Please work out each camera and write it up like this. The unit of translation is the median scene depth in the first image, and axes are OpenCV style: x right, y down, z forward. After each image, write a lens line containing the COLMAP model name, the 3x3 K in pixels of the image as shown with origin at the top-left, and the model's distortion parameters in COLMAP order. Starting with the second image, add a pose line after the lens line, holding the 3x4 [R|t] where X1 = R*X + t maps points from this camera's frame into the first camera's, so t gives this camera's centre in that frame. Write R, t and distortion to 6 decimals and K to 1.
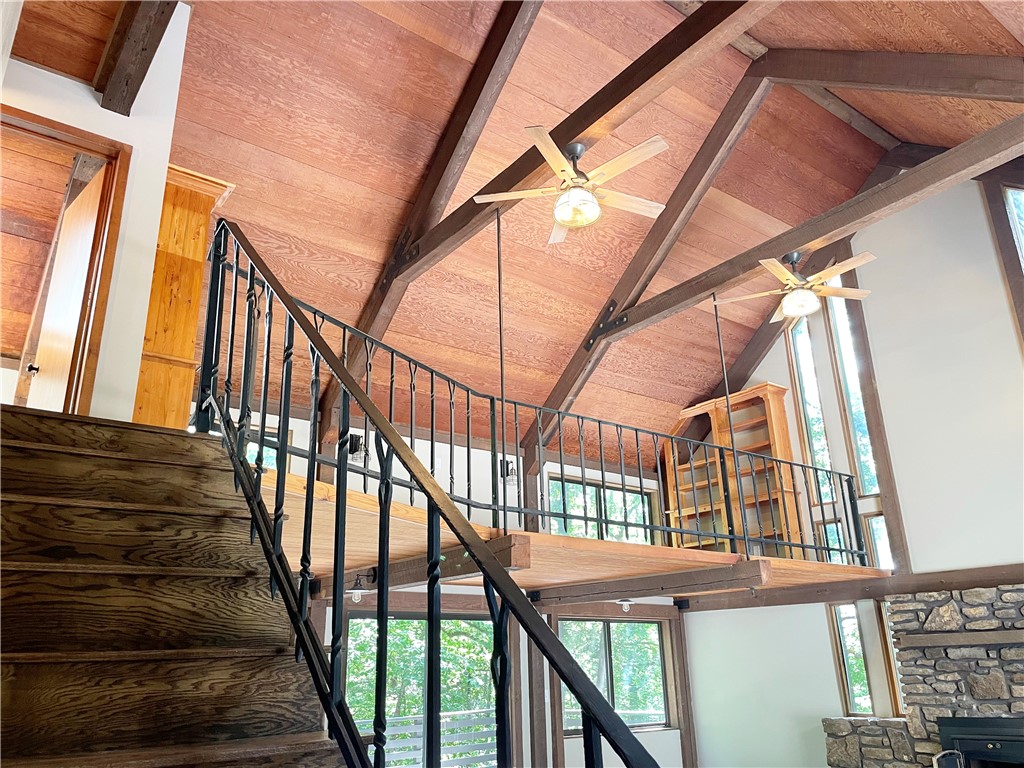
lens RADIAL K [[783.8, 0, 513.4], [0, 783.8, 384.0], [0, 0, 1]] dist [0.084722, -0.109225]
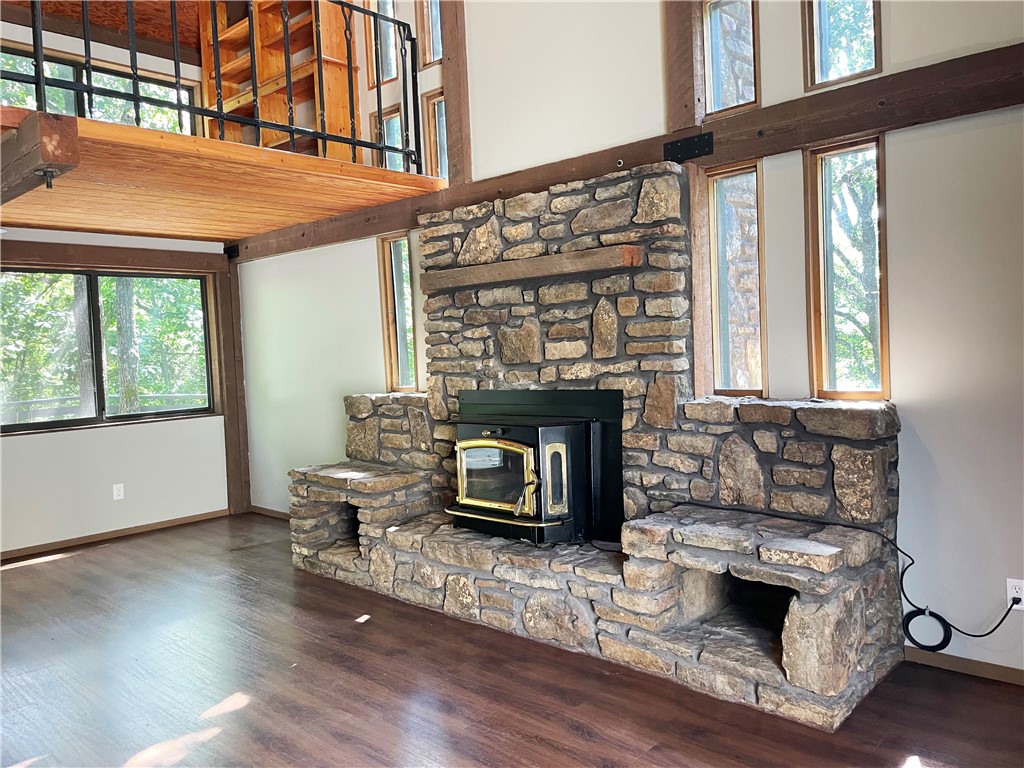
lens RADIAL K [[783.8, 0, 503.1], [0, 783.8, 368.6], [0, 0, 1]] dist [0.084722, -0.109225]
pose [[0.985166, -0.029092, 0.169121, 0.435321], [-0.033681, 0.933576, 0.356793, 0.157735], [-0.168267, -0.357197, 0.918747, 0.378182]]
